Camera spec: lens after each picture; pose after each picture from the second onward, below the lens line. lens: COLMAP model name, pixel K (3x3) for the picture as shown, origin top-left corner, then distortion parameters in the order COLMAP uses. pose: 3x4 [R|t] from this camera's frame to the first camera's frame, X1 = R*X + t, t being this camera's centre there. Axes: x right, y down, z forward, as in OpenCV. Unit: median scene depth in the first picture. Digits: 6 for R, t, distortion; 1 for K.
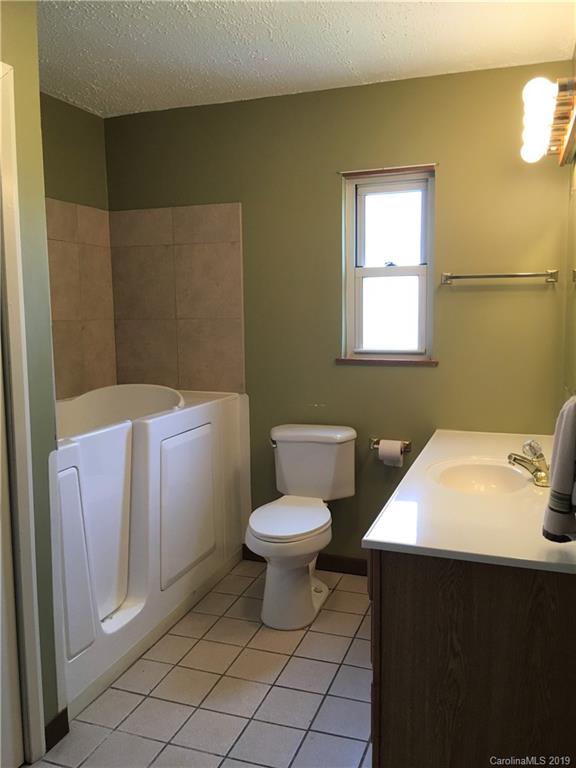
lens RADIAL K [[649.7, 0, 288.0], [0, 649.7, 384.0], [0, 0, 1]] dist [0.078624, -0.122102]
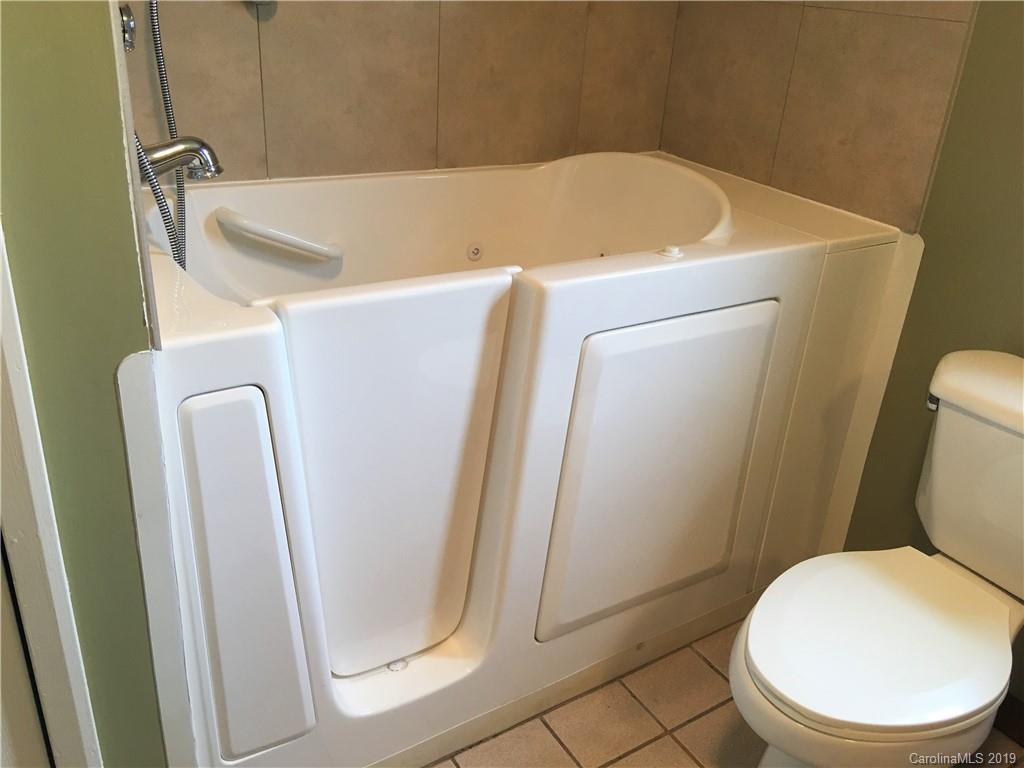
lens RADIAL K [[866.3, 0, 503.1], [0, 866.3, 382.4], [0, 0, 1]] dist [0.078624, -0.122102]
pose [[0.782031, 0.322430, -0.533354, 0.051049], [-0.141100, 0.925152, 0.352398, -0.058778], [0.607057, -0.200330, 0.768992, 0.507956]]
